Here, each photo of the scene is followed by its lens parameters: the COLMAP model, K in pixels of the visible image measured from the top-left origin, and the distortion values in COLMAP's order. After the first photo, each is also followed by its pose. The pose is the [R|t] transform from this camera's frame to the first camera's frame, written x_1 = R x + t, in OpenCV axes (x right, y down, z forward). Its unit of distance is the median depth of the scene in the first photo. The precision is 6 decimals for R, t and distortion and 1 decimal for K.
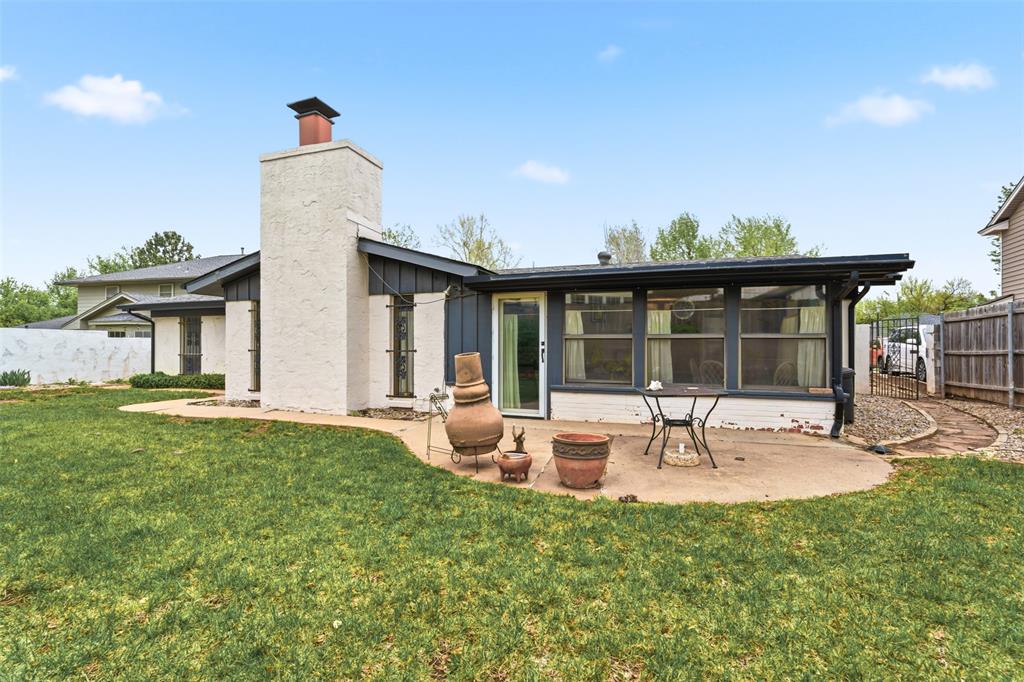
lens RADIAL K [[443.1, 0, 511.8], [0, 443.1, 344.8], [0, 0, 1]] dist [0.001376, 0.000281]
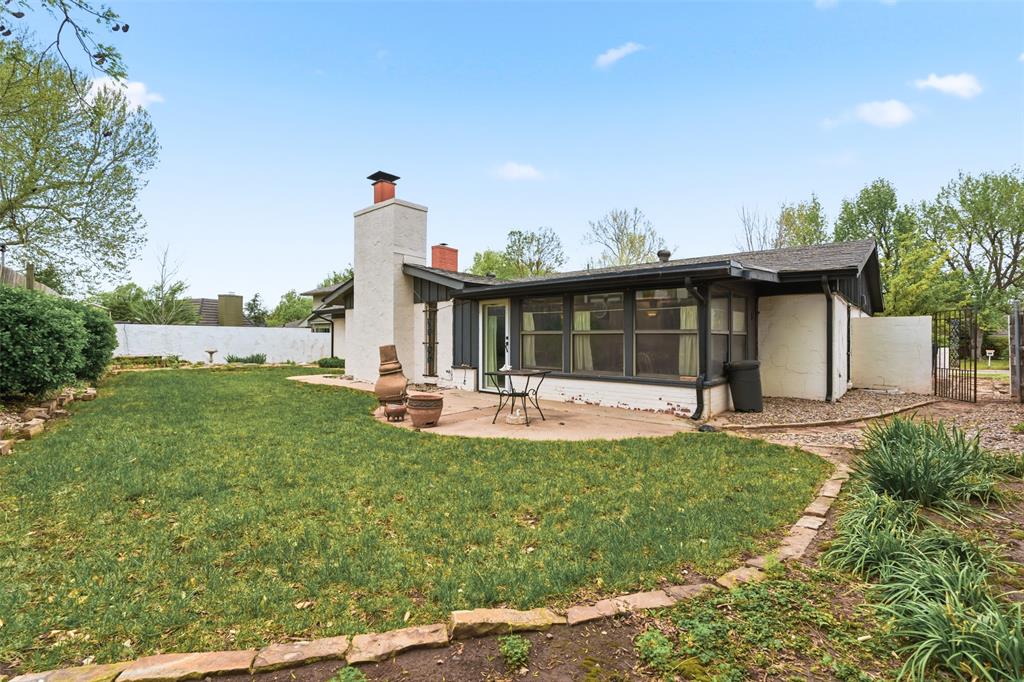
lens RADIAL K [[443.1, 0, 512.2], [0, 443.1, 337.6], [0, 0, 1]] dist [0.001376, 0.000281]
pose [[0.921615, 0.001164, -0.388103, 0.537643], [-0.001384, 0.999999, -0.000288, -0.003110], [0.388102, 0.000803, 0.921616, -0.188918]]
